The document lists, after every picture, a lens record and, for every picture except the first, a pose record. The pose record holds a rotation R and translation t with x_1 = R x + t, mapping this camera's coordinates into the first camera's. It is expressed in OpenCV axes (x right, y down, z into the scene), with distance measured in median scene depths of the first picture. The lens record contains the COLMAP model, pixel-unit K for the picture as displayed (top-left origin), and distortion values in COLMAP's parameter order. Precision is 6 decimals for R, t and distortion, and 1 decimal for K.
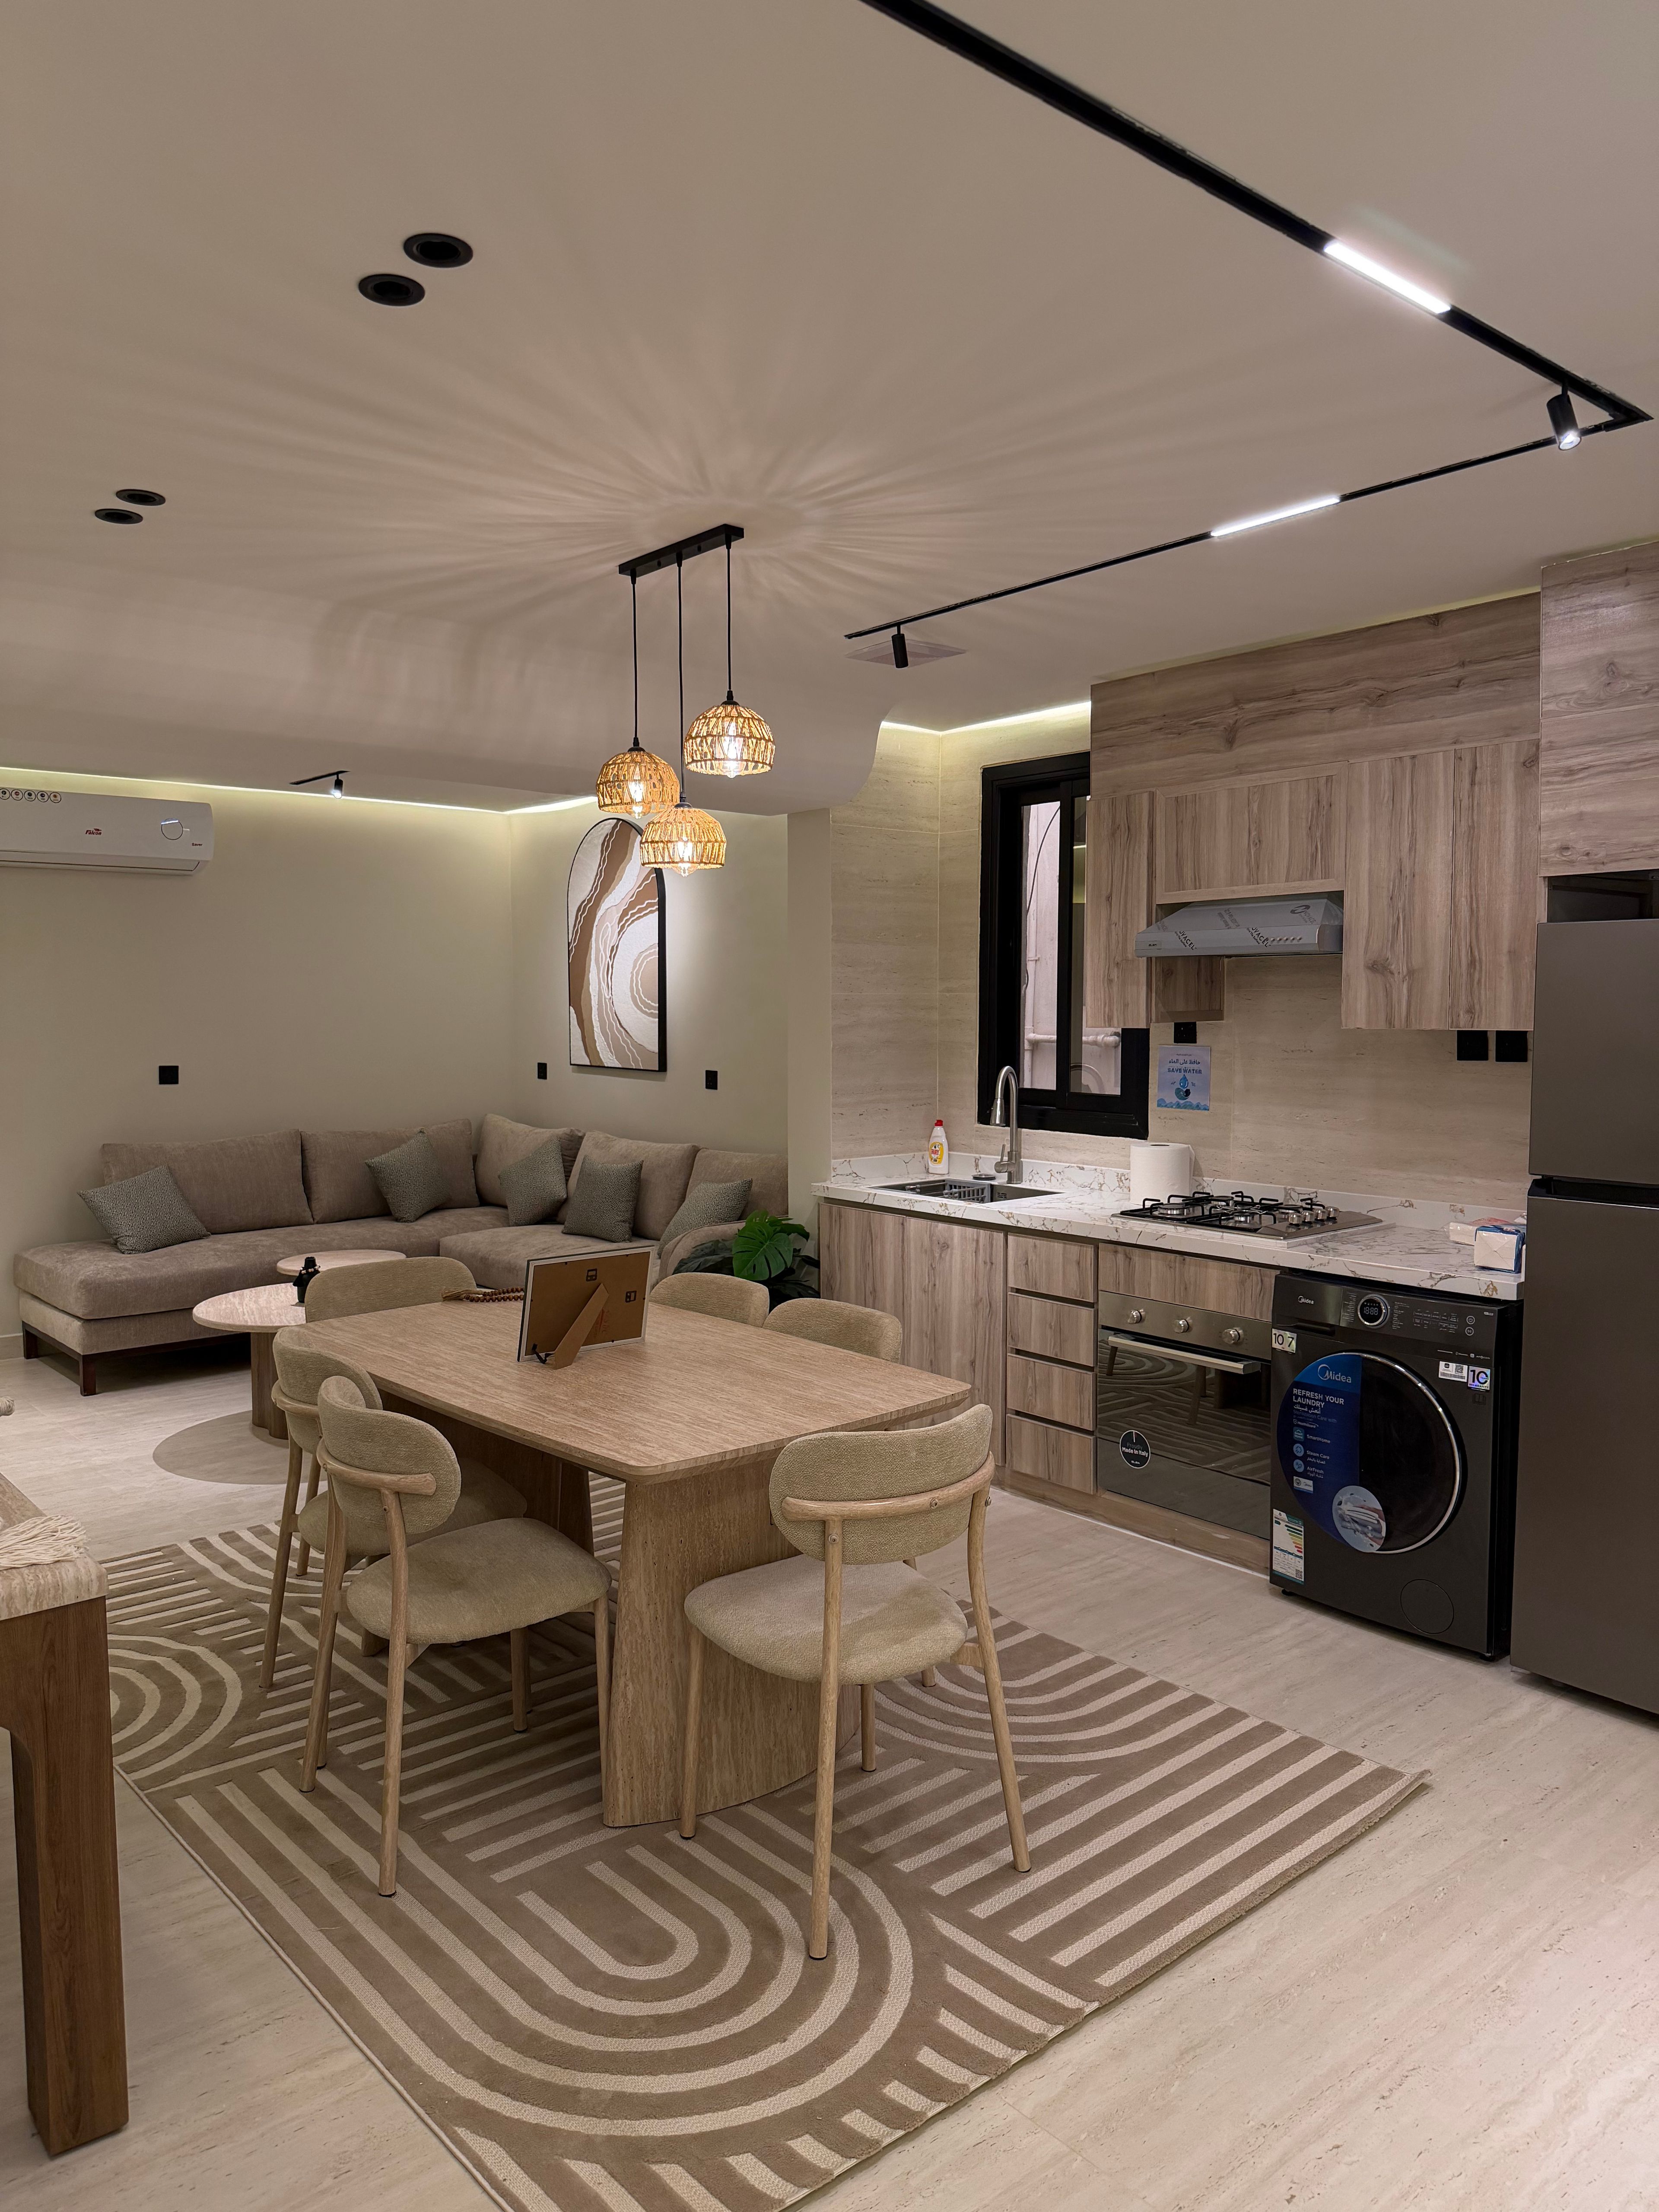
lens RADIAL K [[1555.8, 0, 829.5], [0, 1555.8, 1106.0], [0, 0, 1]] dist [0.002272, 0.000283]
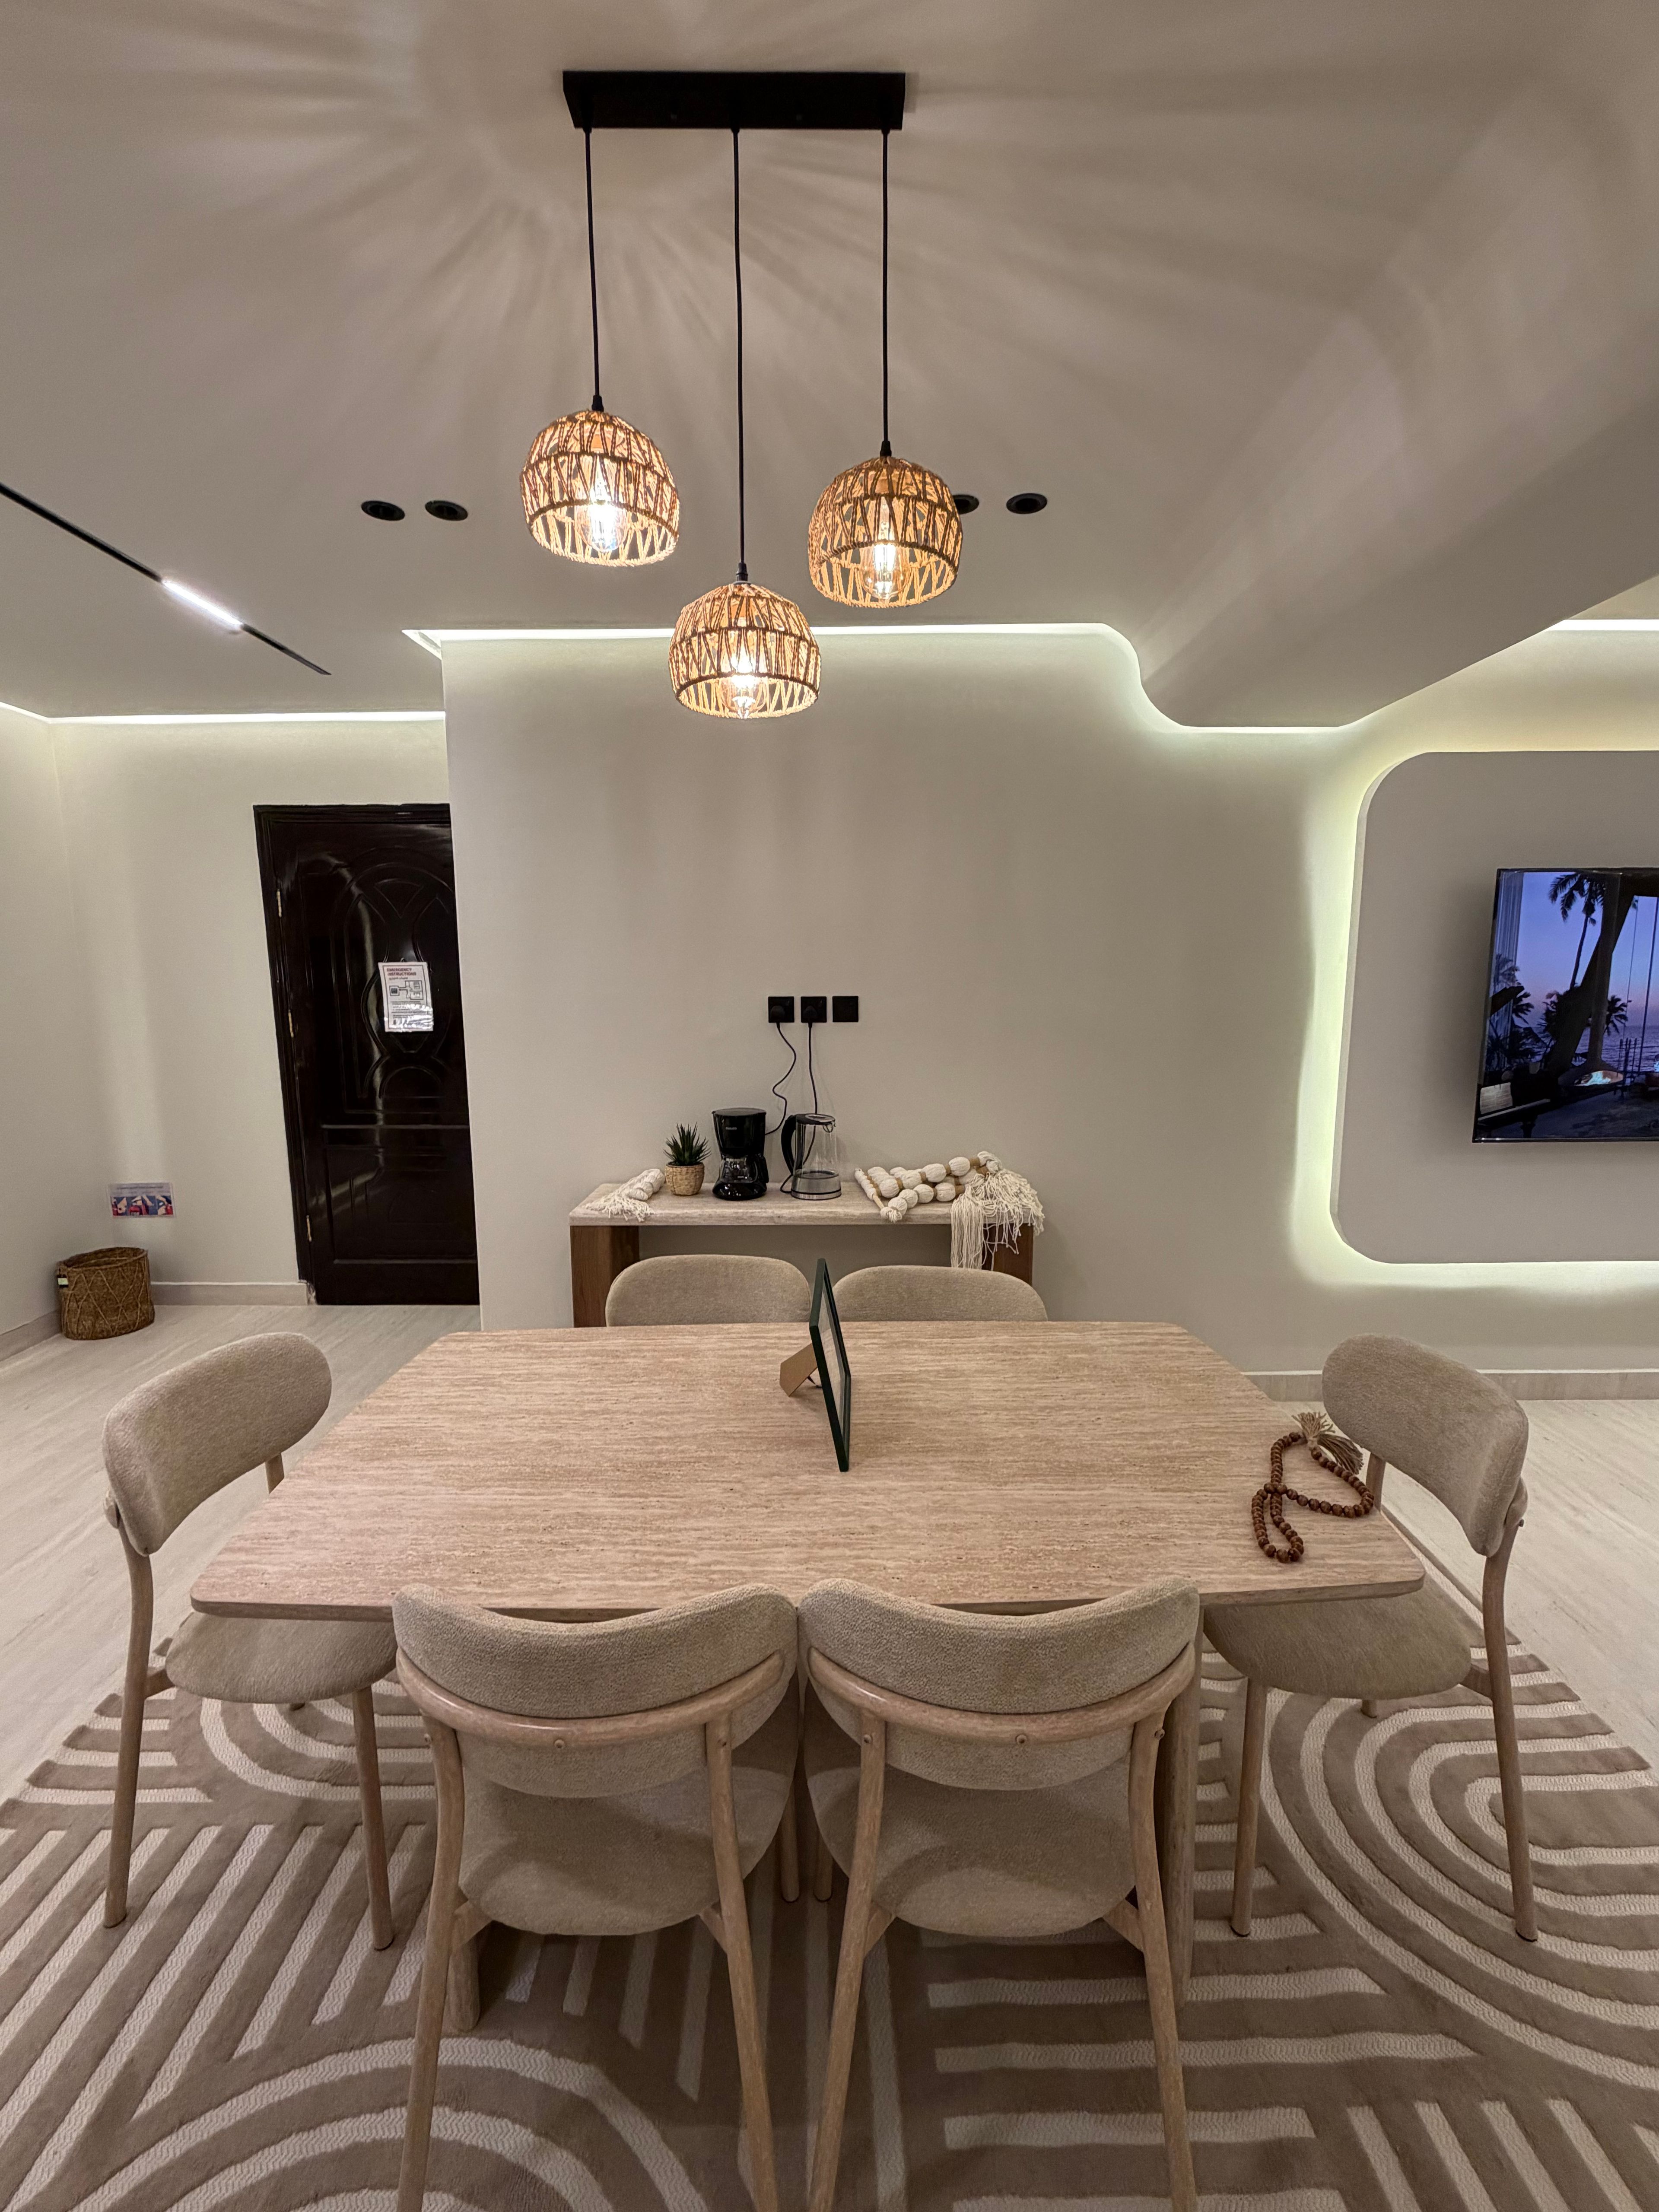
lens RADIAL K [[935.0, 0, 829.5], [0, 935.0, 1106.0], [0, 0, 1]] dist [-0.002638, -0.000407]
pose [[-0.651233, 0.114362, -0.750211, 0.191342], [-0.045504, 0.980916, 0.189031, -0.085653], [0.757512, 0.157241, -0.633601, 1.480897]]
